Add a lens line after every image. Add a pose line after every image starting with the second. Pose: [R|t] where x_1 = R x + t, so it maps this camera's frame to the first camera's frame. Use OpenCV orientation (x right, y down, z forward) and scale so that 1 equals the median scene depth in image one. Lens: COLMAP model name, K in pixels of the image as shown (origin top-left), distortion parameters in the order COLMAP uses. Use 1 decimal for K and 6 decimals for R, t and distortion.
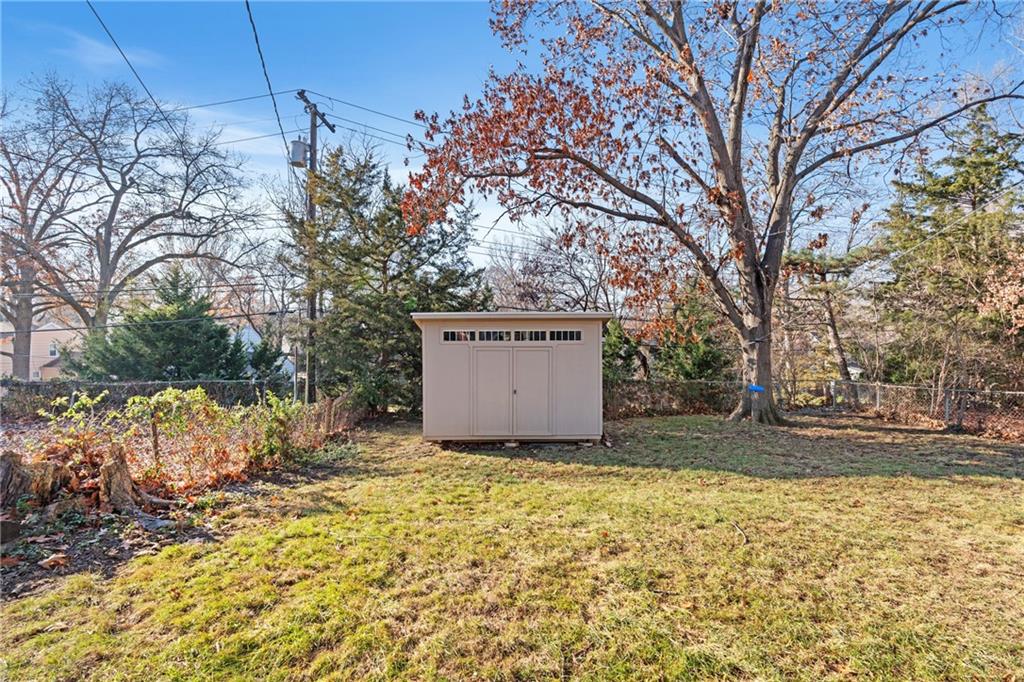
lens RADIAL K [[455.5, 0, 512.0], [0, 455.5, 341.0], [0, 0, 1]] dist [-0.014161, -0.000173]
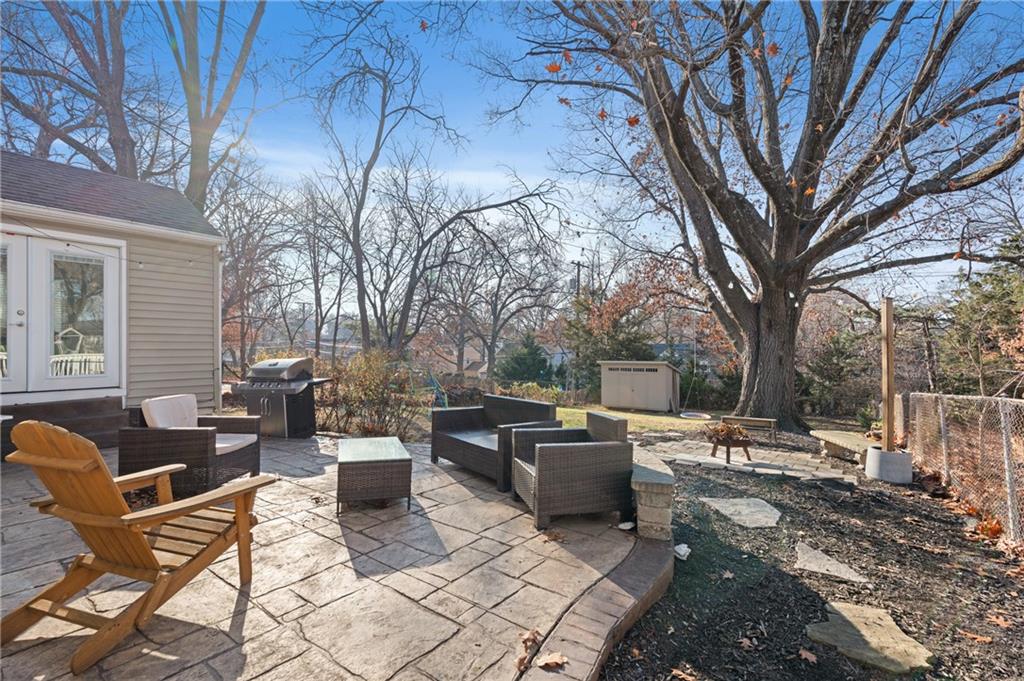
lens RADIAL K [[463.5, 0, 512.4], [0, 463.5, 352.3], [0, 0, 1]] dist [-0.000826, -0.000138]
pose [[0.789511, 0.010064, -0.613654, 0.662606], [-0.004491, 0.999934, 0.010621, -0.082418], [0.613720, -0.005629, 0.789504, -0.943738]]
